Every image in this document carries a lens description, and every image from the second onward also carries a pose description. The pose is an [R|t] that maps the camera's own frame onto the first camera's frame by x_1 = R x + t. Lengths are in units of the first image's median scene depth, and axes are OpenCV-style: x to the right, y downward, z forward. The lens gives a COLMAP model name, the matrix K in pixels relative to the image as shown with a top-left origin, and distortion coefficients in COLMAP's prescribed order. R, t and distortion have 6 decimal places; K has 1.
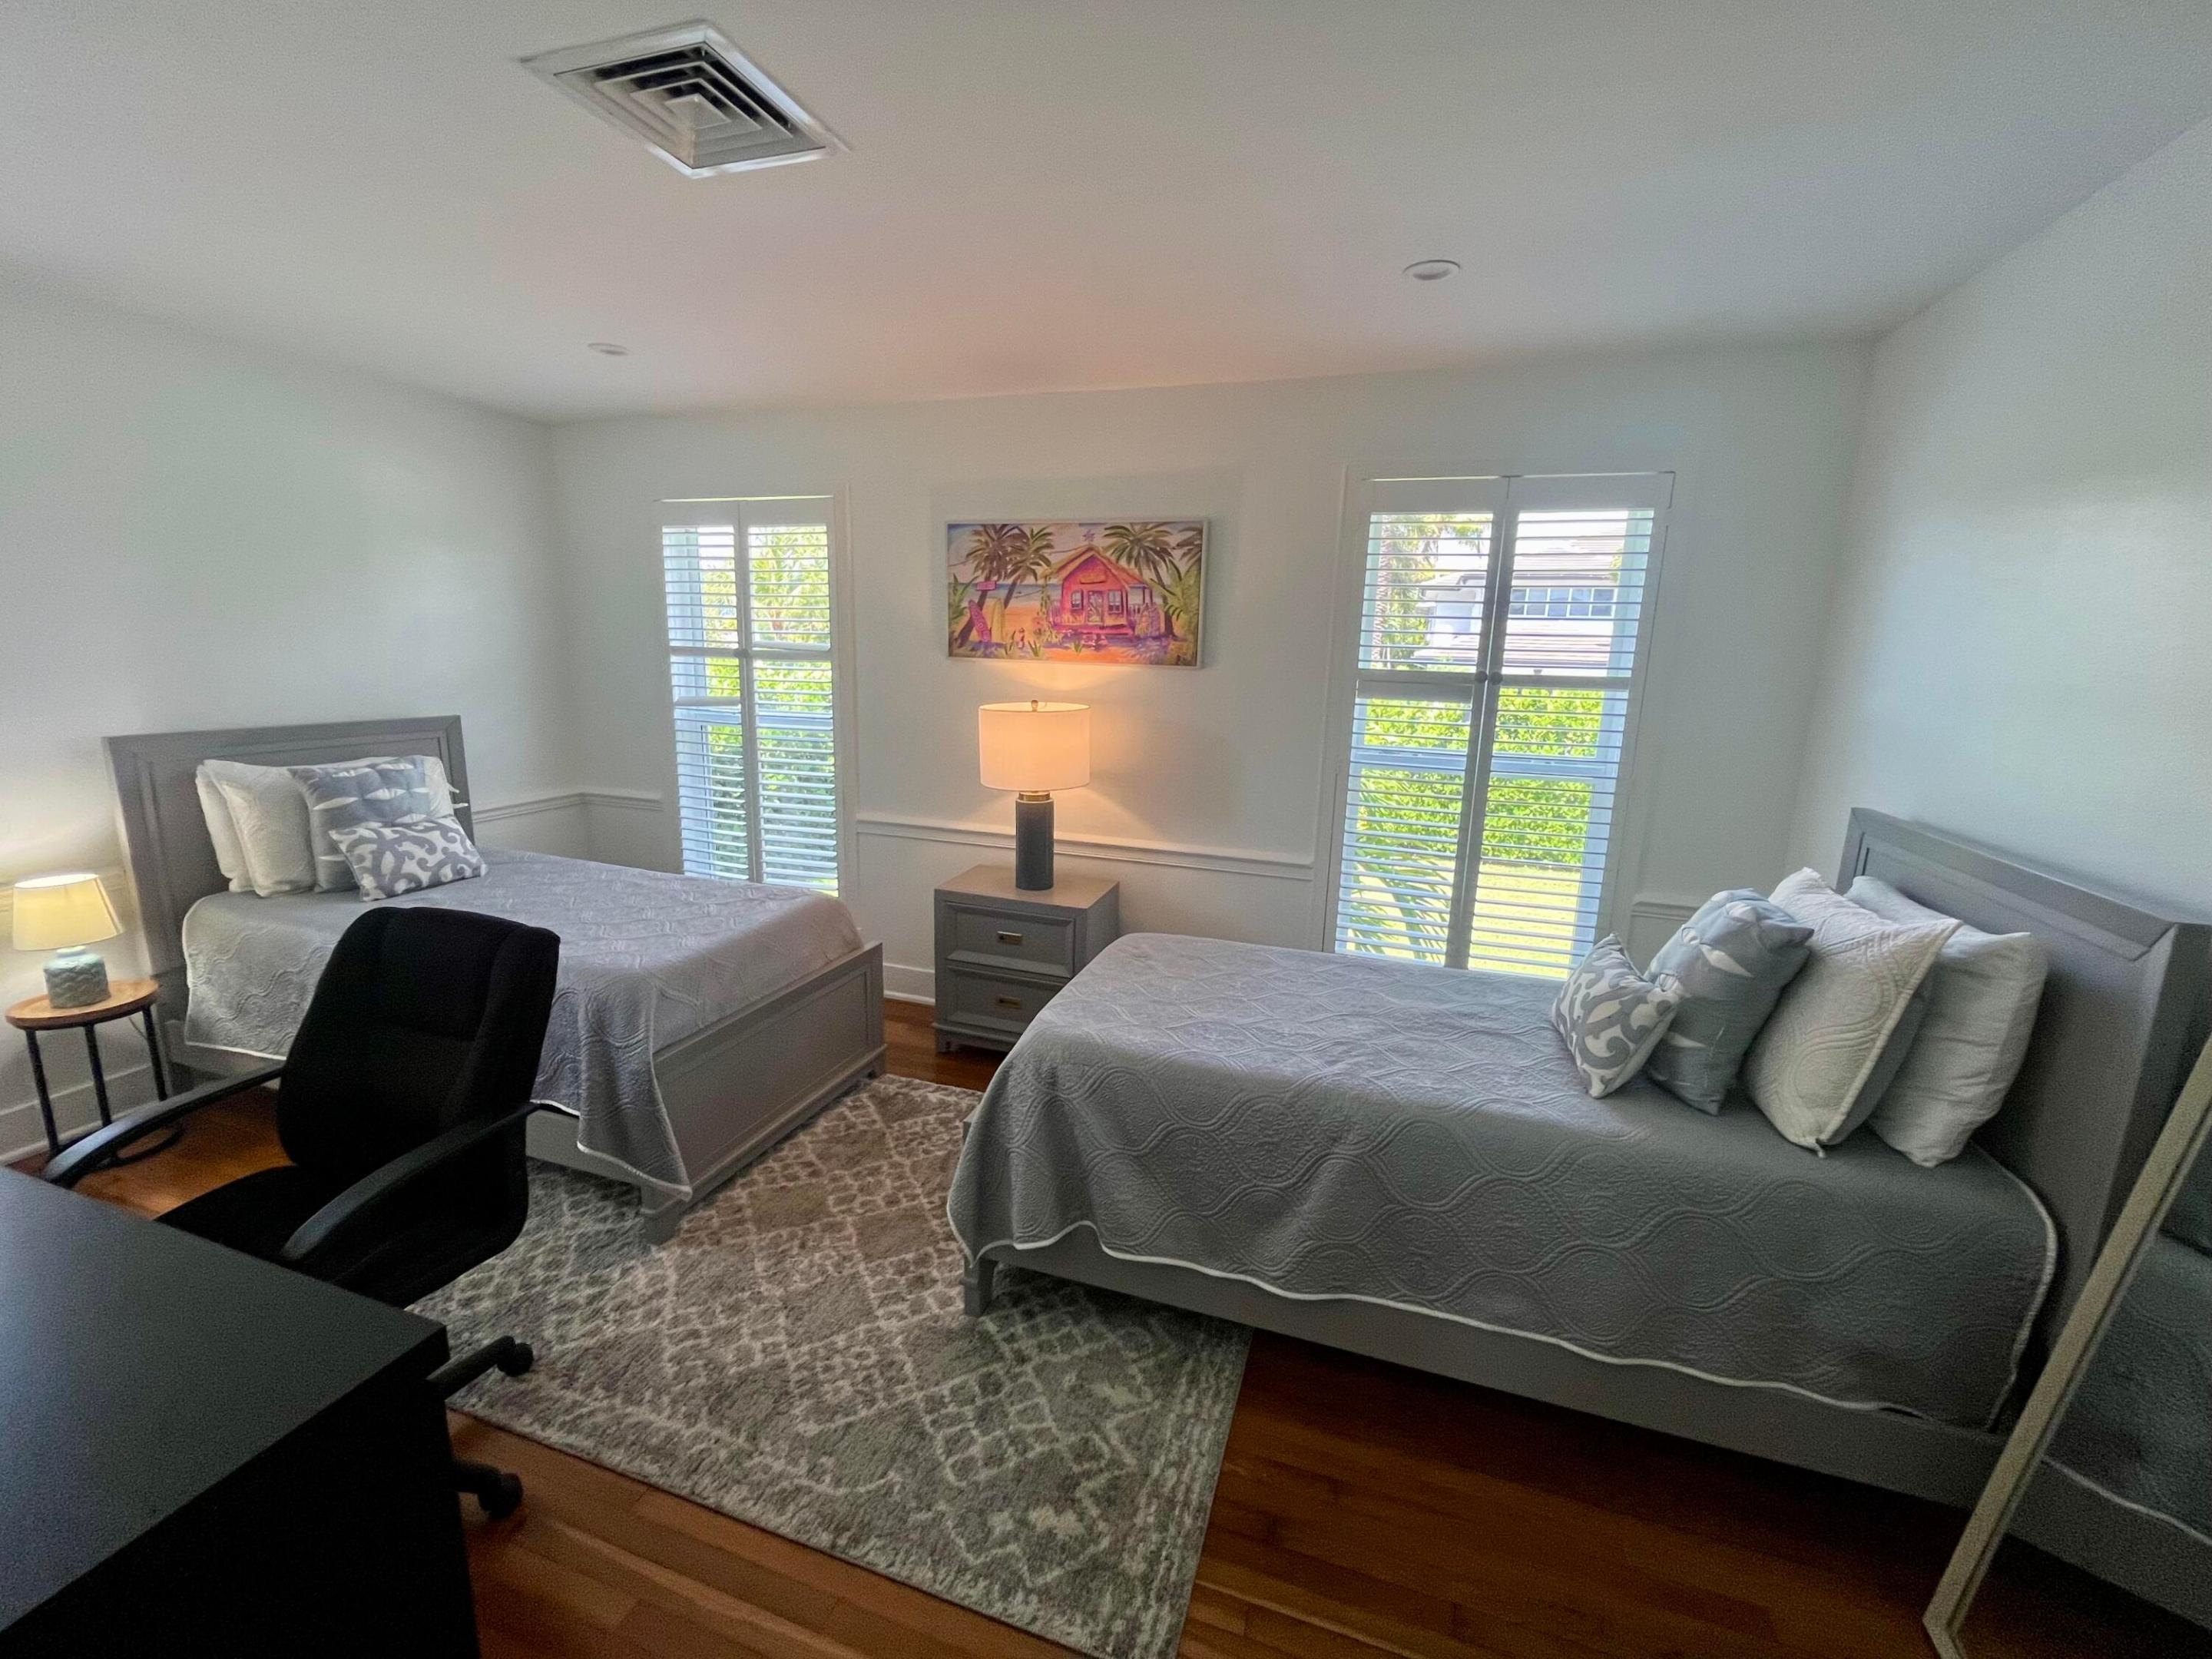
lens RADIAL K [[900.9, 0, 1100.9], [0, 900.9, 827.2], [0, 0, 1]] dist [-0.011806, 0.000010]
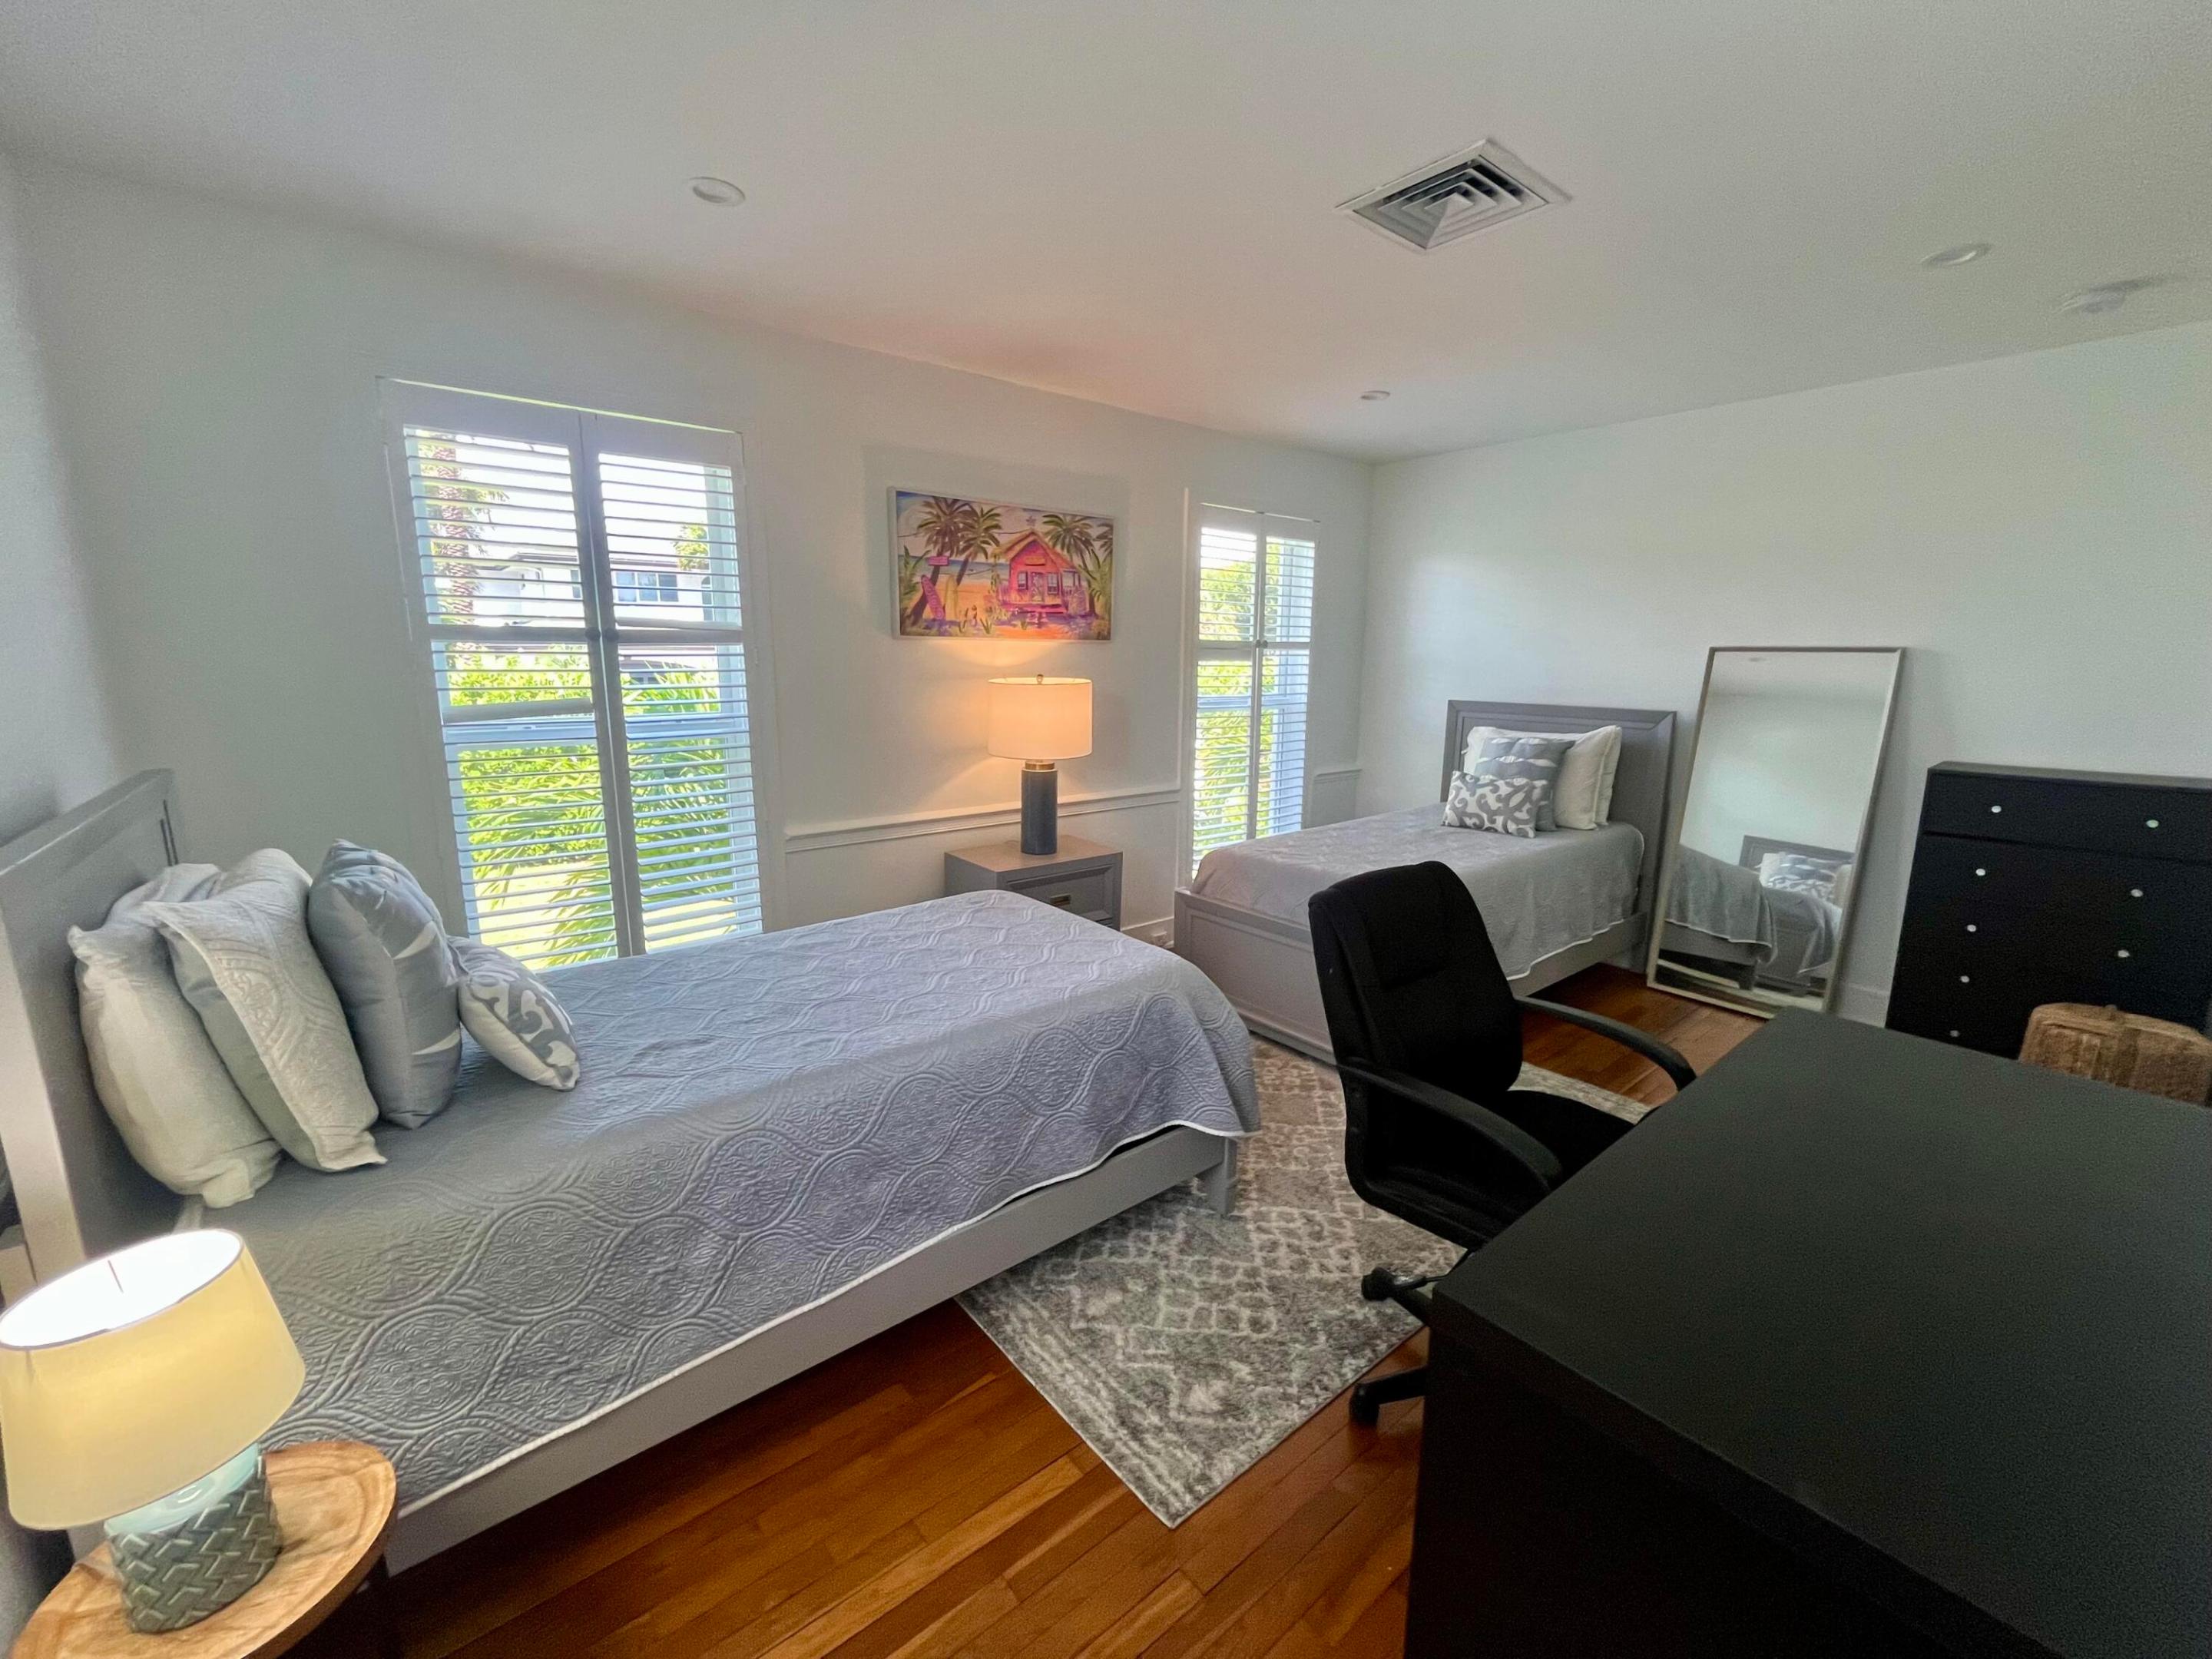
lens RADIAL K [[906.6, 0, 1100.8], [0, 906.6, 826.2], [0, 0, 1]] dist [-0.001374, 0.000196]
pose [[0.531340, -0.184151, 0.826901, -0.940946], [0.172291, 0.979179, 0.107355, -0.067952], [-0.829453, 0.085426, 0.552005, 0.363529]]
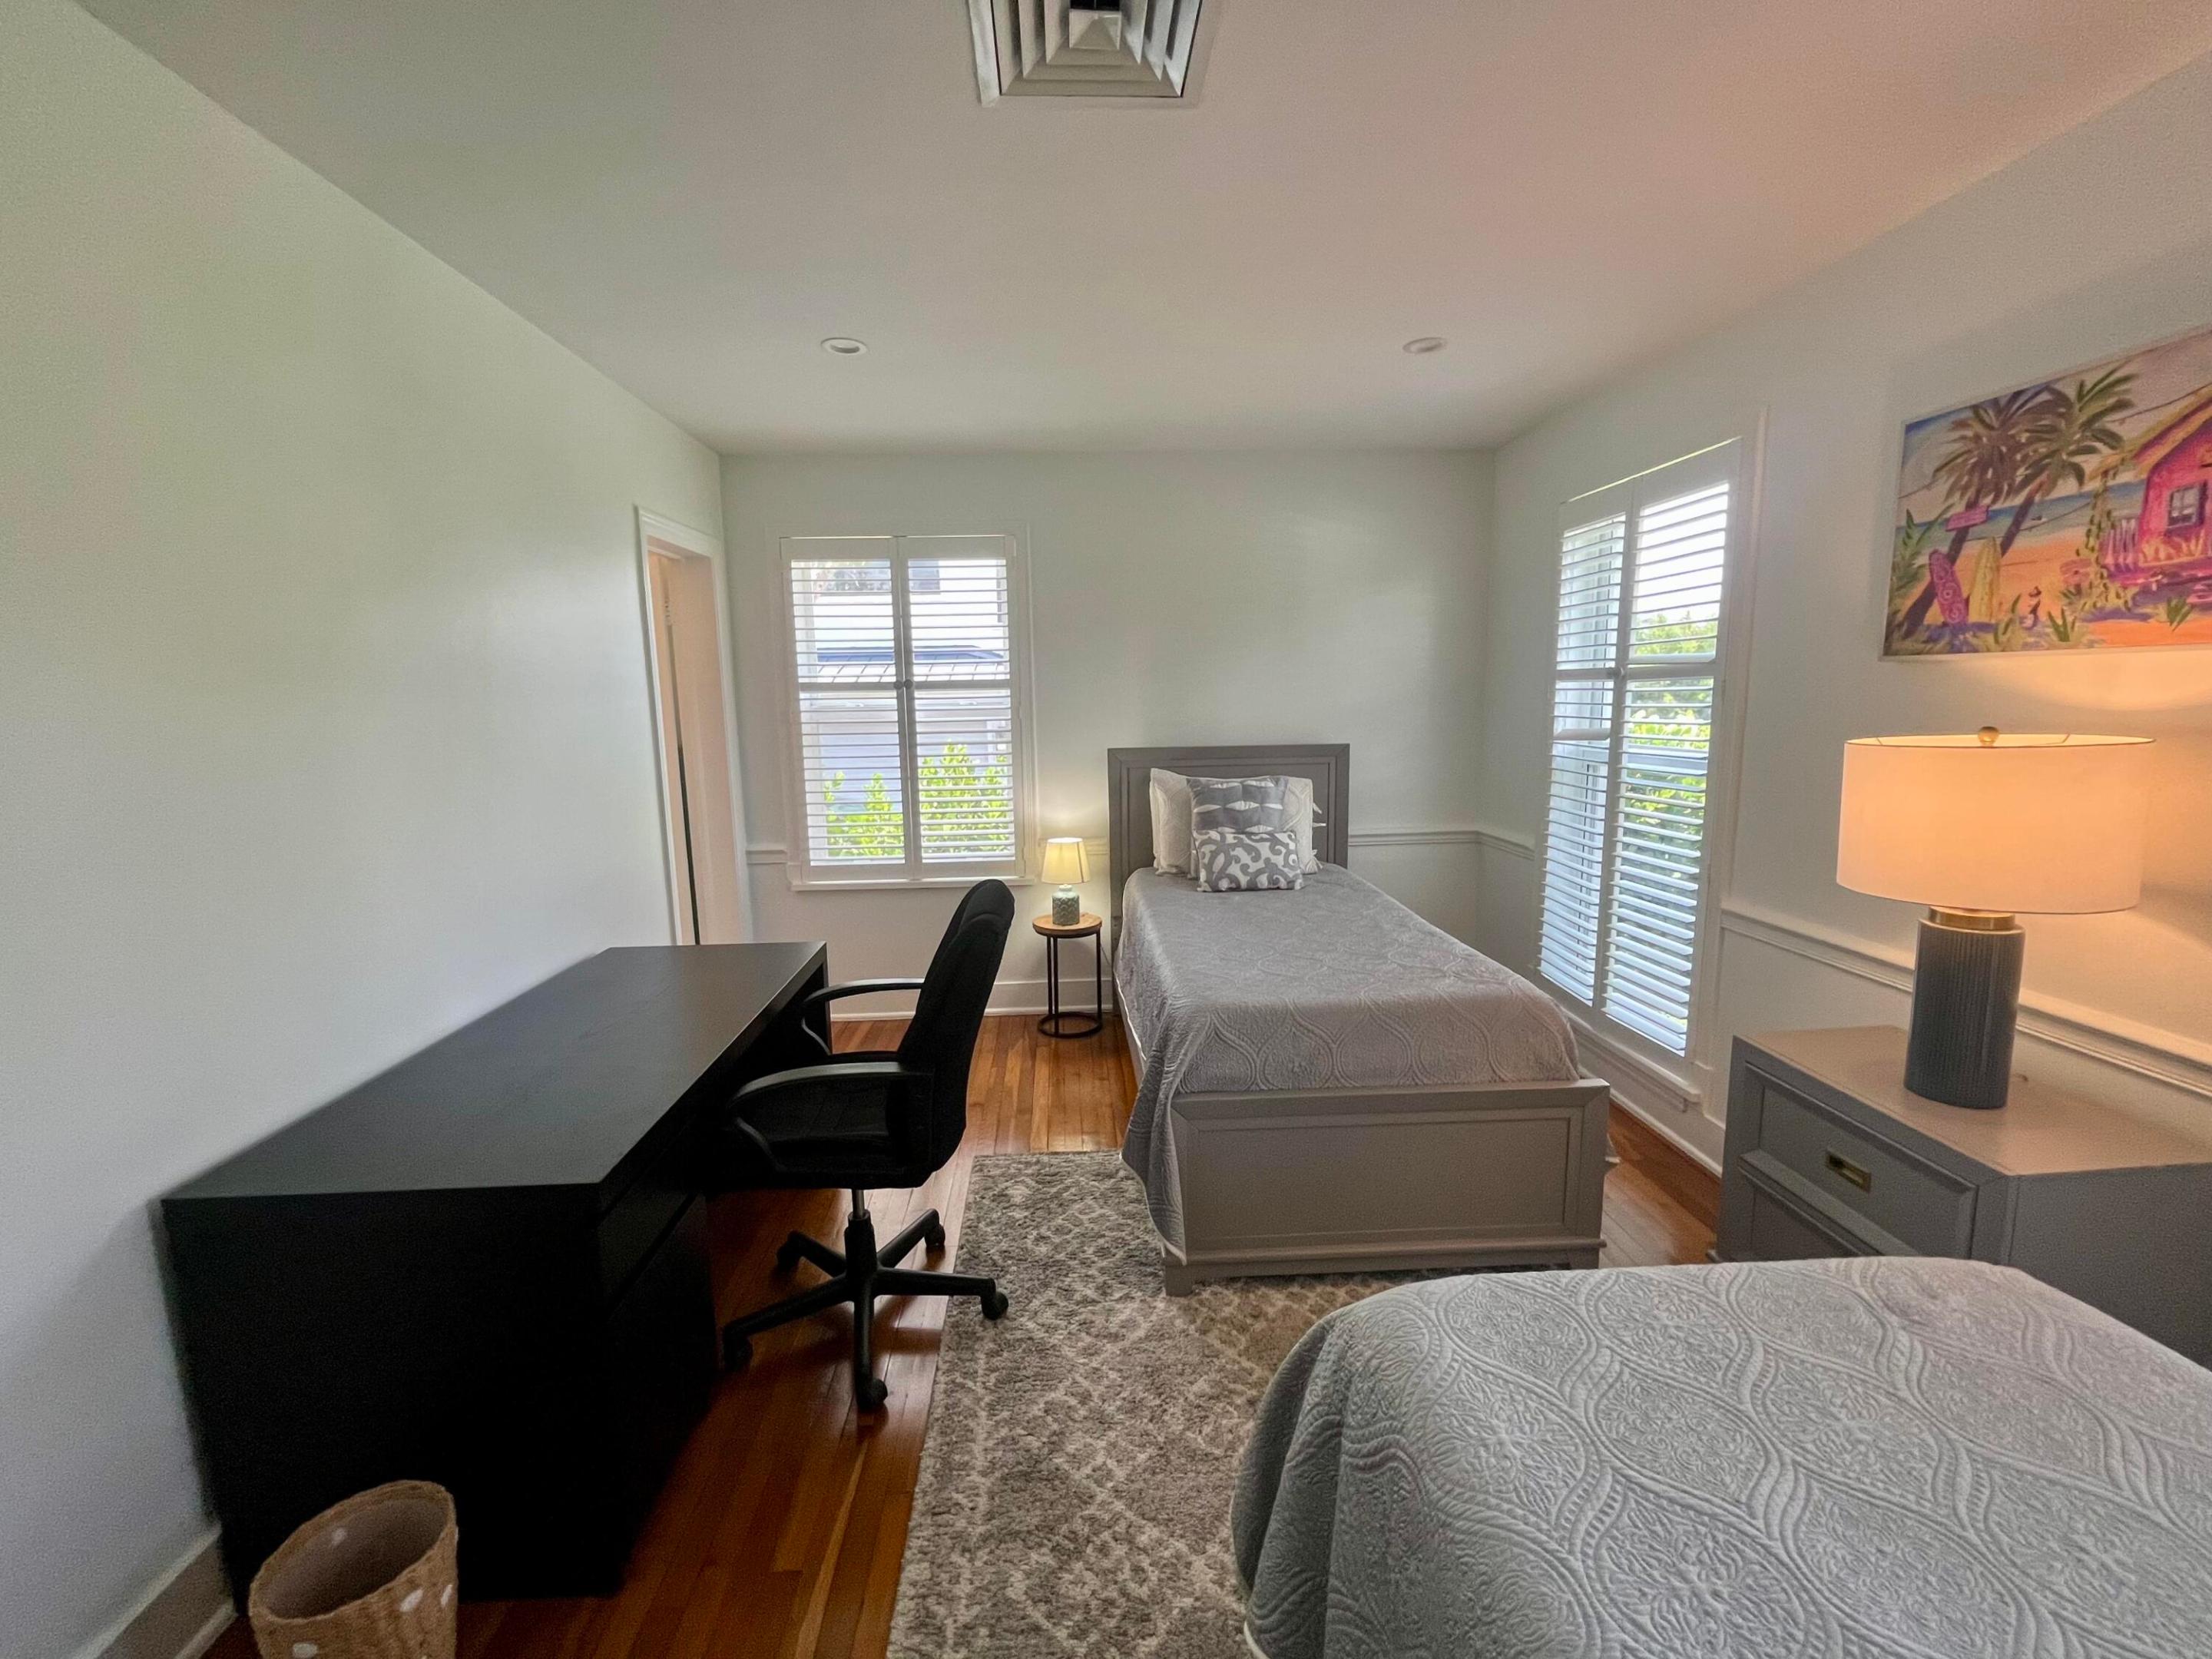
lens RADIAL K [[906.6, 0, 1100.8], [0, 906.6, 826.2], [0, 0, 1]] dist [-0.001374, 0.000196]
pose [[0.362766, 0.100068, -0.926492, 0.215590], [-0.153503, 0.987053, 0.046506, -0.034579], [0.919151, 0.125349, 0.373430, 0.364487]]
